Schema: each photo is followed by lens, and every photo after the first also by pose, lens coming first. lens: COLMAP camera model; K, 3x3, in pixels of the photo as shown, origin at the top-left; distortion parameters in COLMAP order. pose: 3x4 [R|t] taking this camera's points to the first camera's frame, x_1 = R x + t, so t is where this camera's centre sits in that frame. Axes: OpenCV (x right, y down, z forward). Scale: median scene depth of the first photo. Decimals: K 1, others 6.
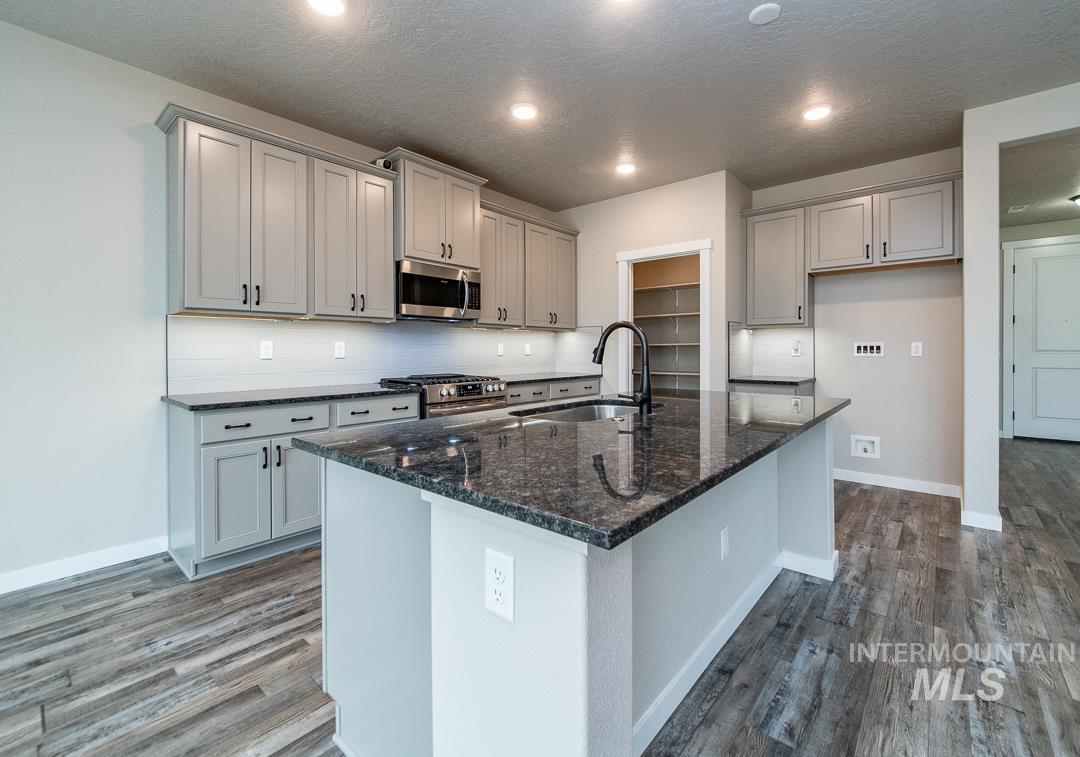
lens RADIAL K [[473.2, 0, 548.4], [0, 473.2, 347.0], [0, 0, 1]] dist [-0.004639, 0.000689]
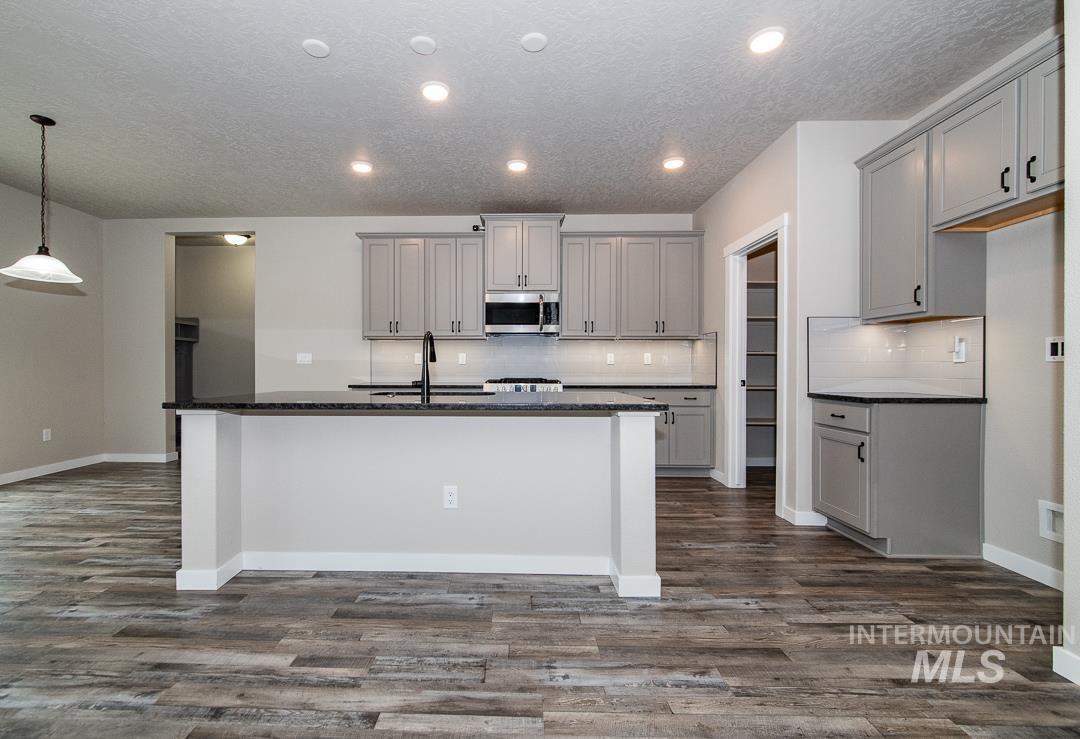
lens RADIAL K [[487.6, 0, 507.6], [0, 487.6, 367.1], [0, 0, 1]] dist [-0.003866, -0.000672]
pose [[0.619189, 0.002016, -0.785239, 1.297895], [0.003133, 0.999982, 0.005038, 0.037674], [0.785236, -0.005580, 0.619172, 0.245919]]
